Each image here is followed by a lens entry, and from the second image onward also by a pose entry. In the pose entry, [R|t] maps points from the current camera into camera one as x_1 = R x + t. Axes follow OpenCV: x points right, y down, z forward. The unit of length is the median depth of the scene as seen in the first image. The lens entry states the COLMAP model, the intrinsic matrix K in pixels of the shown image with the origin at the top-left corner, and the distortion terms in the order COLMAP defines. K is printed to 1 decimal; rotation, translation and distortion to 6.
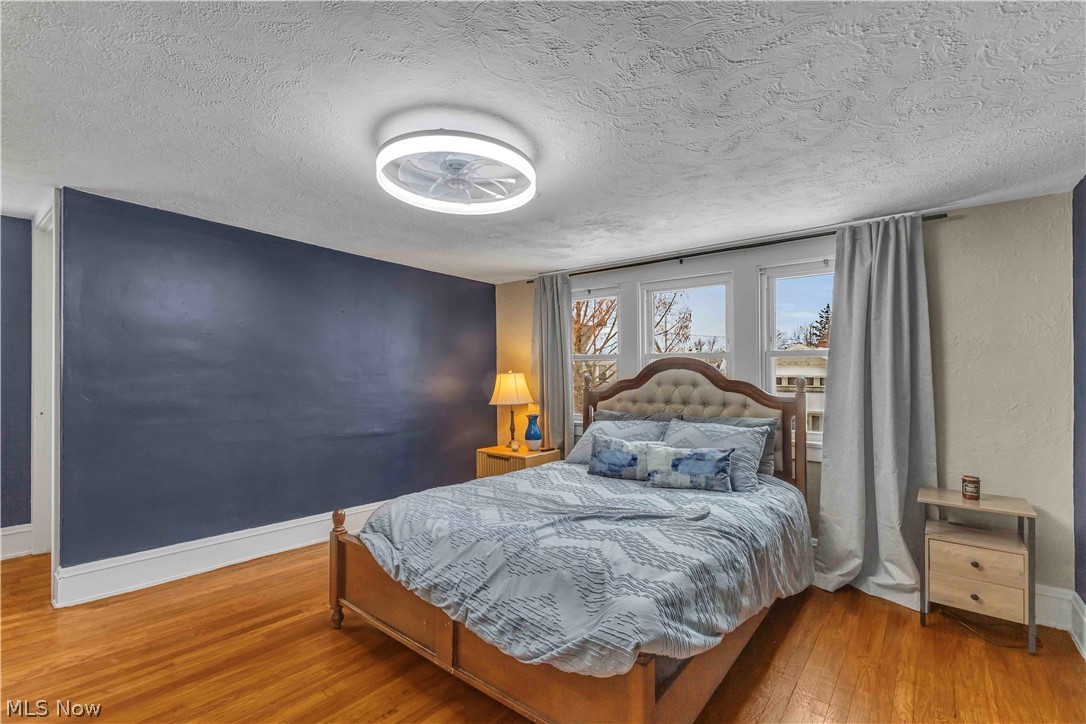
lens RADIAL K [[473.5, 0, 542.8], [0, 473.5, 390.9], [0, 0, 1]] dist [0.001567, -0.000031]
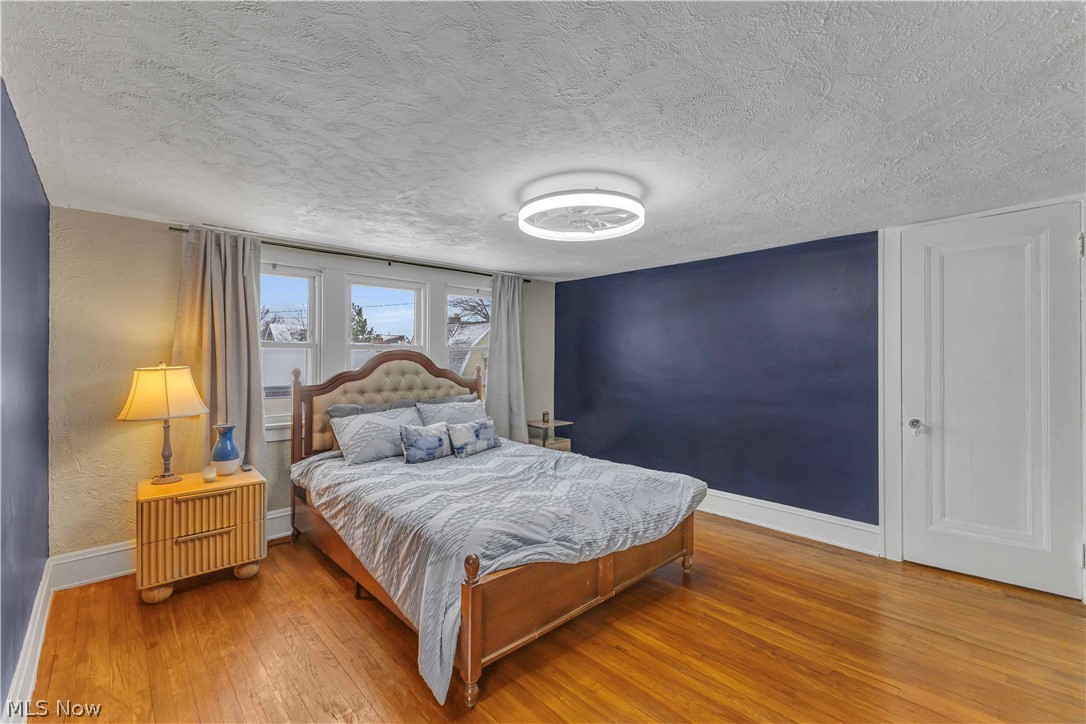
lens RADIAL K [[468.5, 0, 540.3], [0, 468.5, 360.0], [0, 0, 1]] dist [0.007552, -0.000339]
pose [[0.135544, -0.019006, 0.990589, -0.842961], [0.024636, 0.999572, 0.015807, -0.059764], [-0.990465, 0.022261, 0.135954, 0.550316]]
